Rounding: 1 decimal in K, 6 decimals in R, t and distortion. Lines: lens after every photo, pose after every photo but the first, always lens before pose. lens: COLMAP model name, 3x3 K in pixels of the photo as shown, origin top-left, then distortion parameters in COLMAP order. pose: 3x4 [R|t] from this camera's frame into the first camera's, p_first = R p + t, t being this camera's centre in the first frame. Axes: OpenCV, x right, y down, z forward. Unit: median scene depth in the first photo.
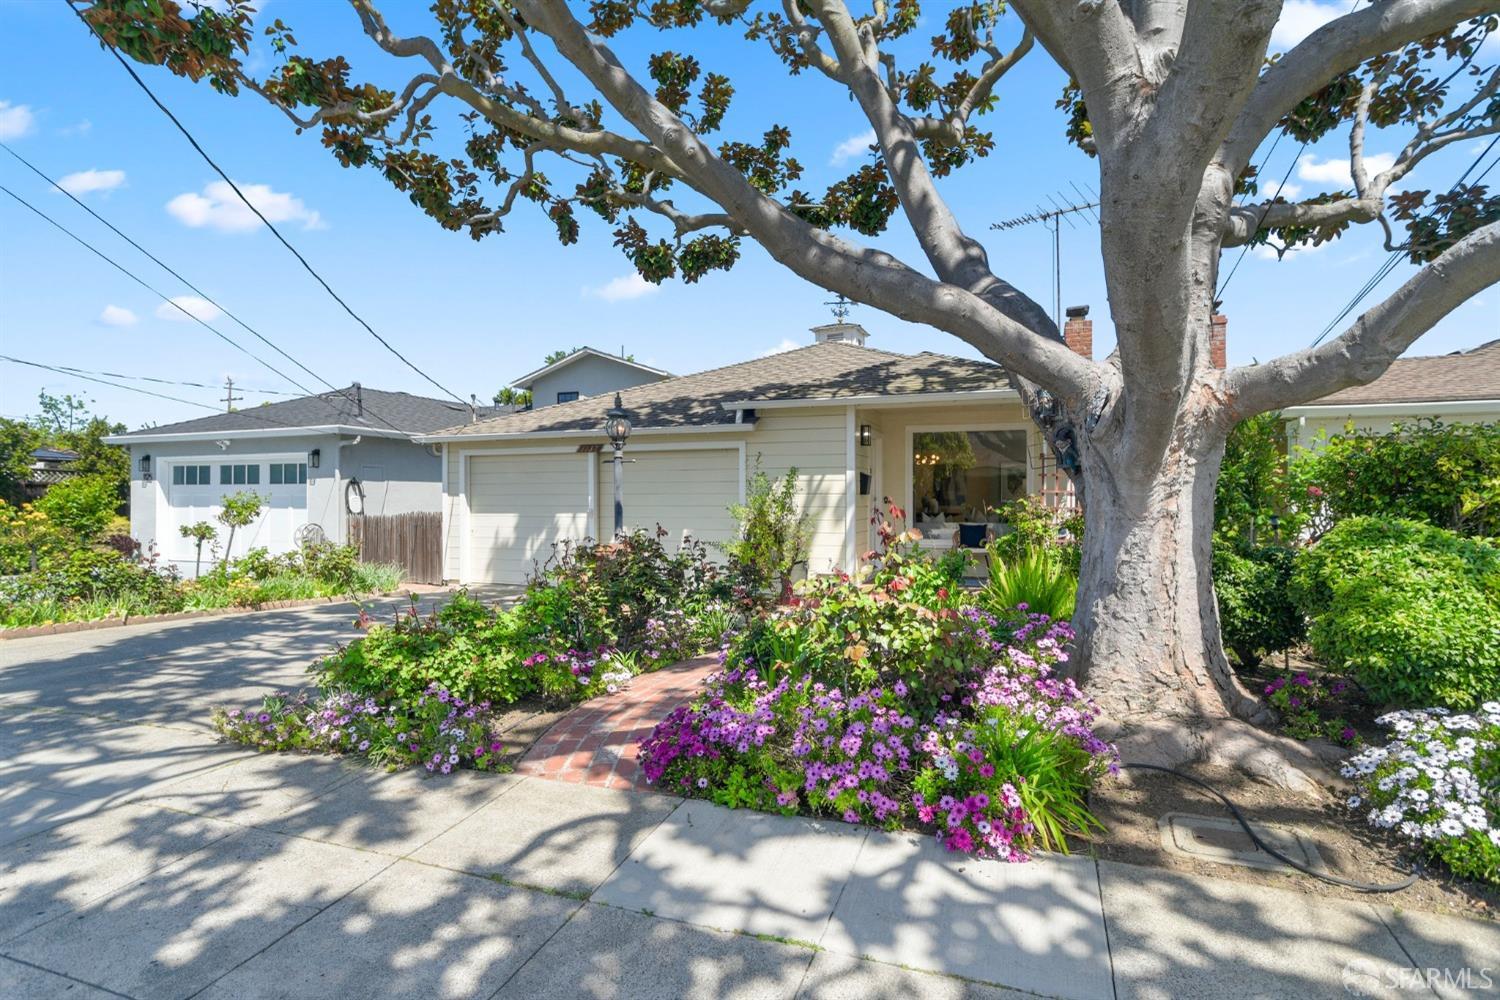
lens RADIAL K [[757.3, 0, 744.9], [0, 757.3, 478.9], [0, 0, 1]] dist [-0.039275, 0.023311]
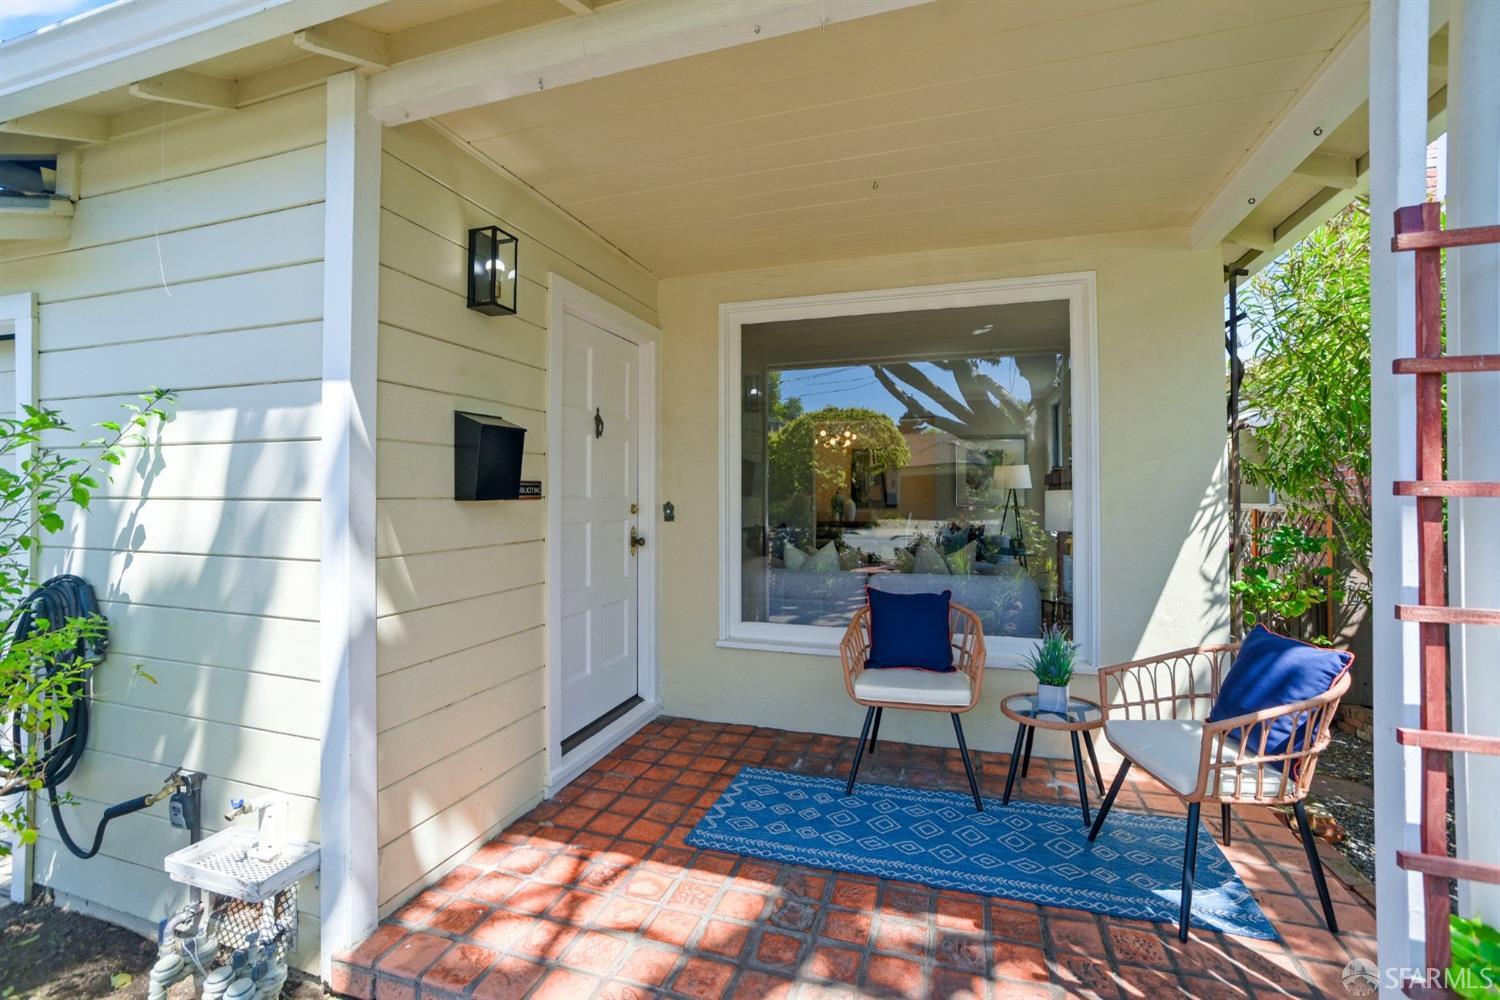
lens RADIAL K [[653.7, 0, 747.9], [0, 653.7, 479.9], [0, 0, 1]] dist [-0.059677, 0.025673]
pose [[0.998813, 0.004678, 0.048476, 0.372046], [-0.004927, 0.999975, 0.005019, 0.018850], [-0.048451, -0.005251, 0.998812, 1.216386]]
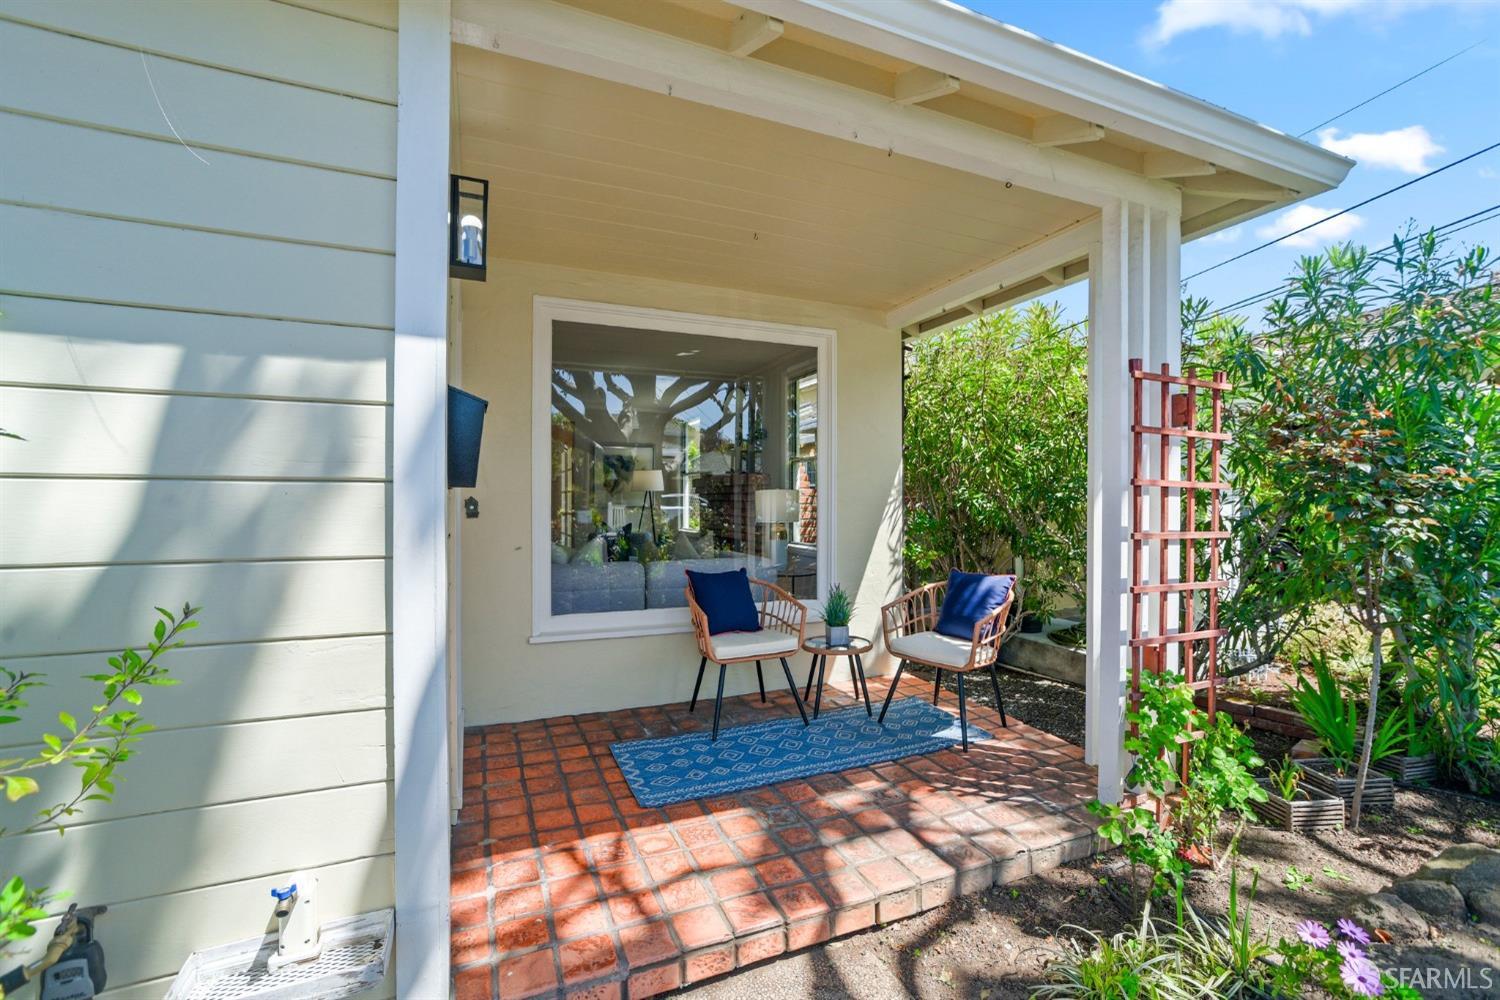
lens RADIAL K [[646.9, 0, 750.0], [0, 646.9, 500.0], [0, 0, 1]] dist [-0.060404, 0.025008]
pose [[0.719286, 0.003679, 0.694704, 0.140304], [-0.021664, 0.999618, 0.017136, 0.029499], [-0.694376, -0.027375, 0.719091, 1.257738]]
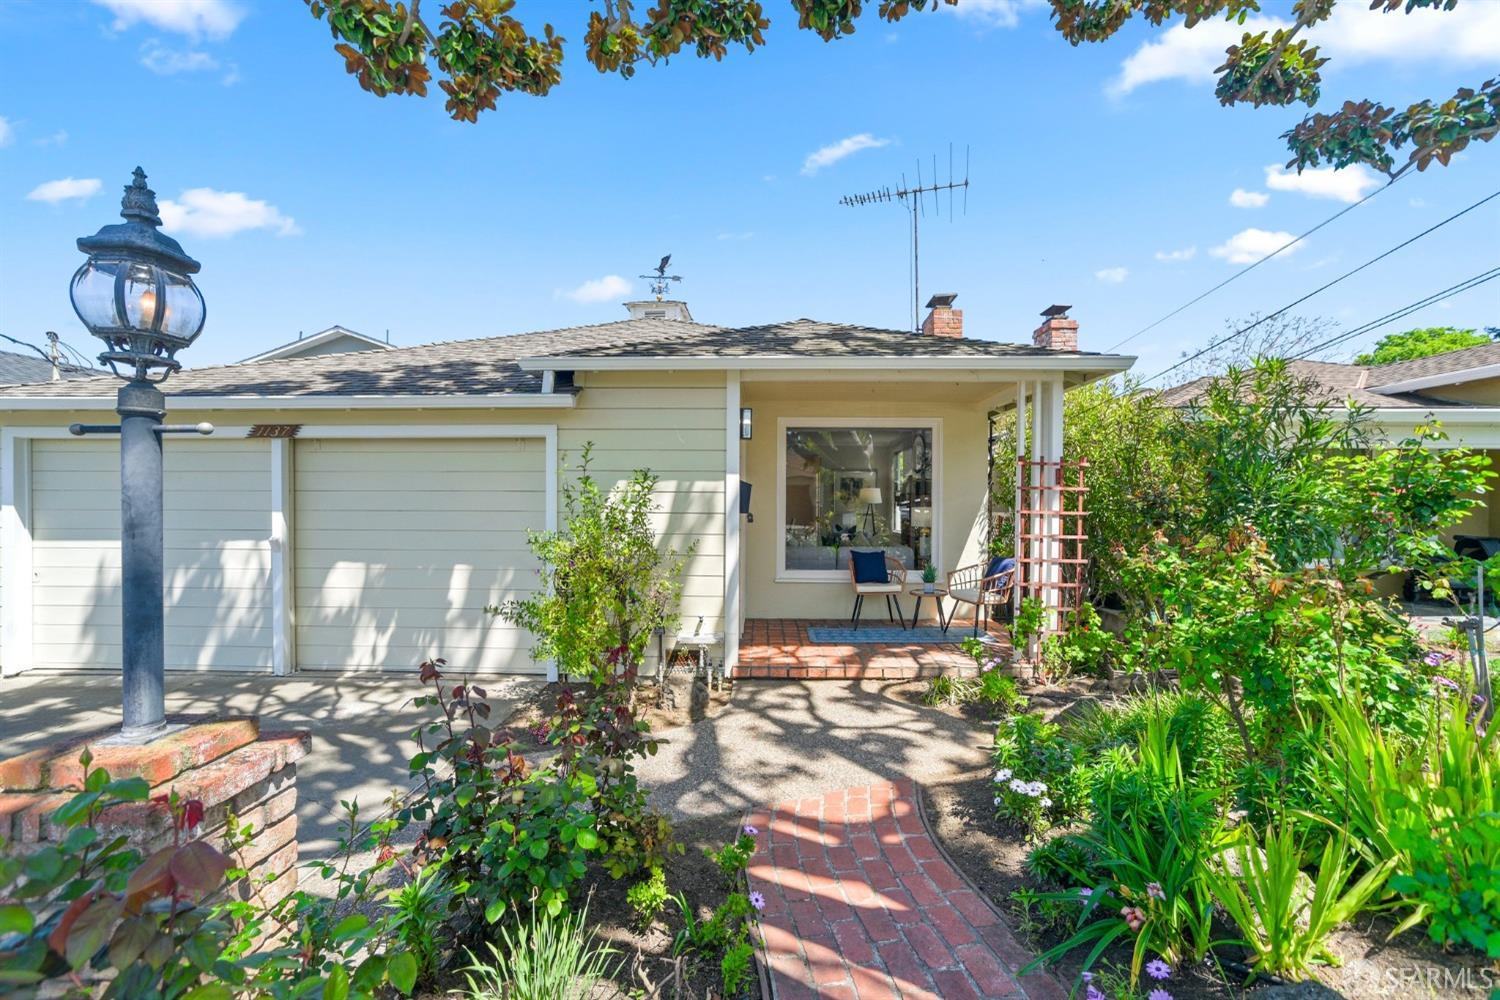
lens RADIAL K [[646.9, 0, 750.0], [0, 646.9, 500.0], [0, 0, 1]] dist [-0.060404, 0.025008]
pose [[0.942382, 0.005876, 0.334486, -0.040161], [-0.015719, 0.999519, 0.026729, -0.011087], [-0.334168, -0.030447, 0.942022, 0.724916]]
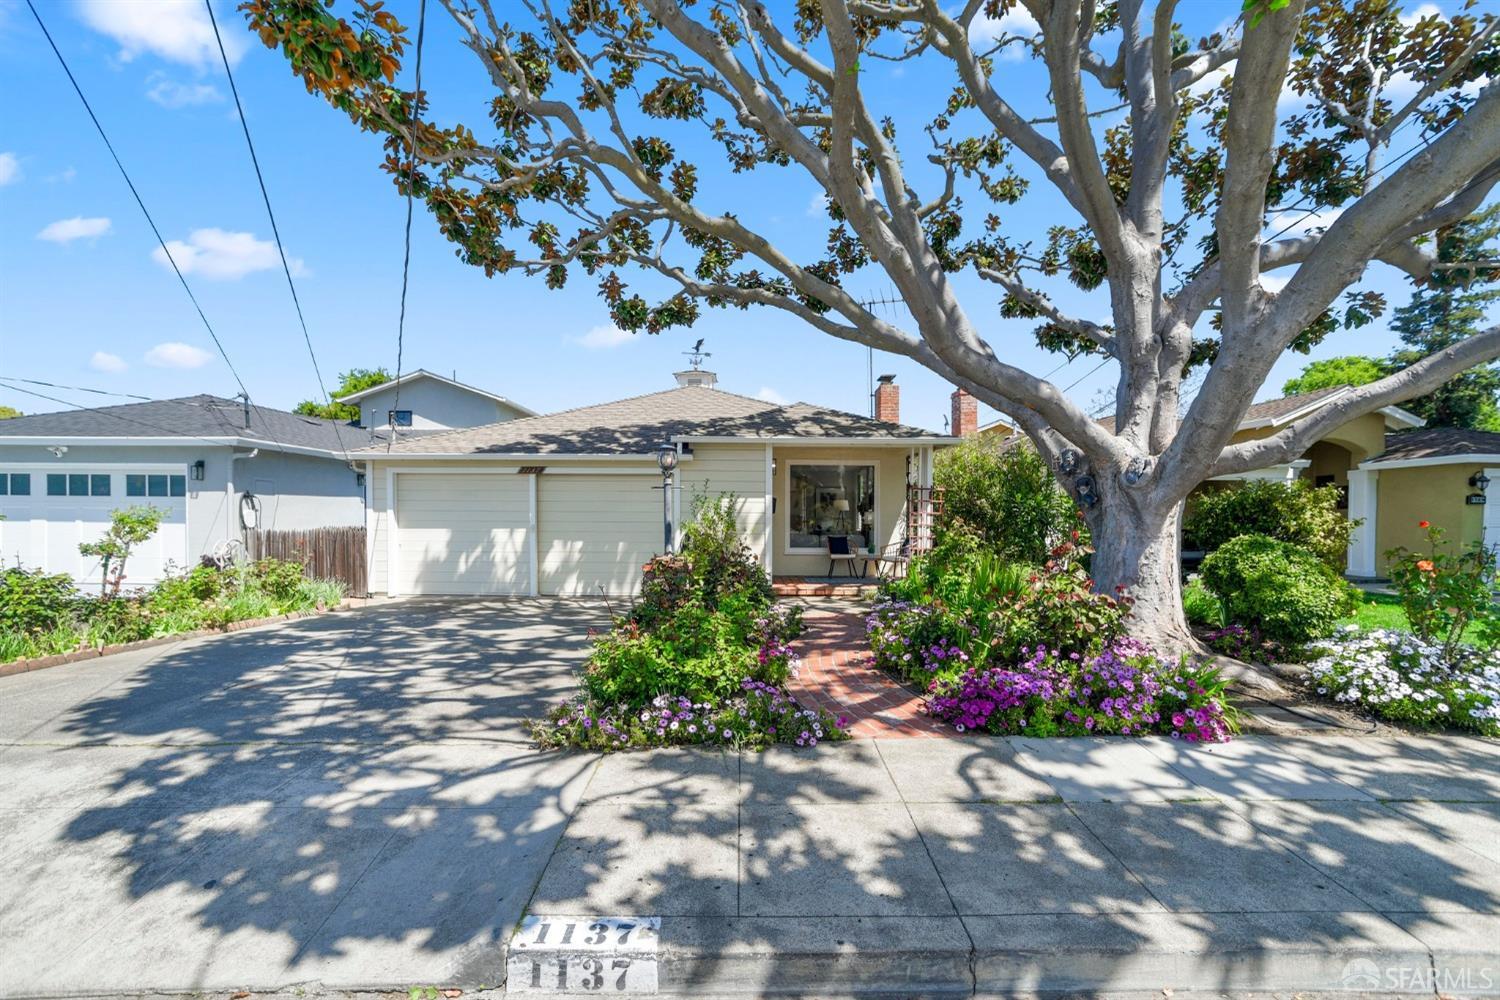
lens RADIAL K [[642.8, 0, 737.8], [0, 642.8, 500.1], [0, 0, 1]] dist [-0.052867, 0.023426]
pose [[0.935014, 0.013731, 0.354344, -0.430216], [-0.016644, 0.999848, 0.005174, -0.010795], [-0.354219, -0.010736, 0.935101, 0.024498]]
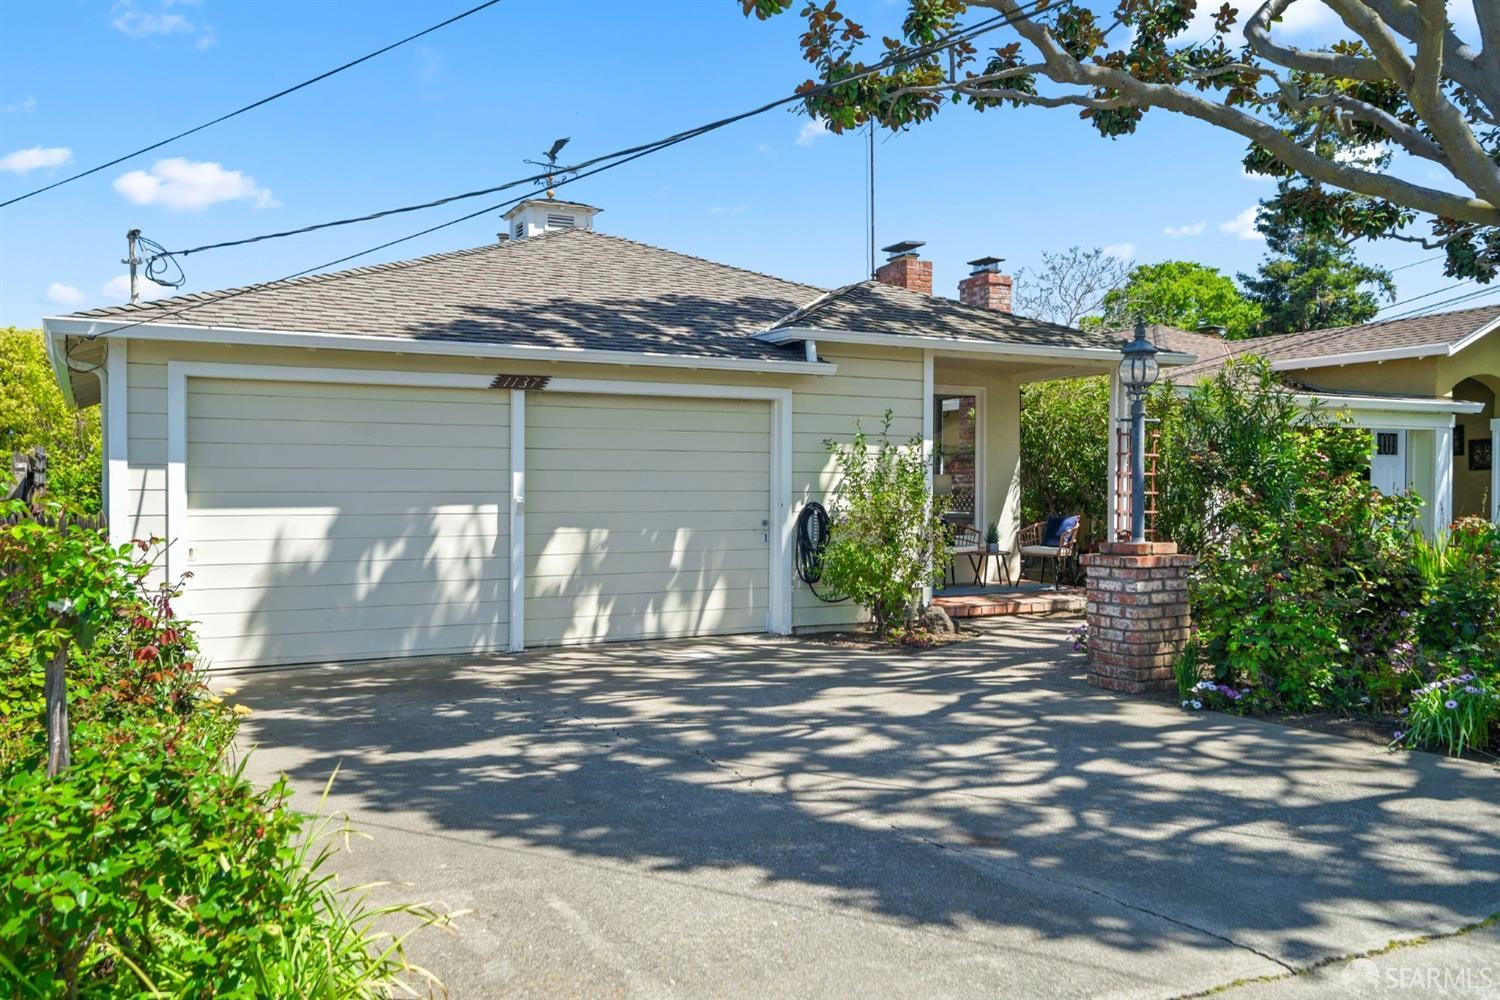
lens RADIAL K [[1185.1, 0, 748.3], [0, 1185.1, 542.6], [0, 0, 1]] dist [0.007962, 0.001770]
pose [[0.665626, -0.030778, 0.745650, -1.211611], [-0.024121, 0.997740, 0.062715, 0.025359], [-0.745895, -0.059731, 0.663380, 0.564003]]
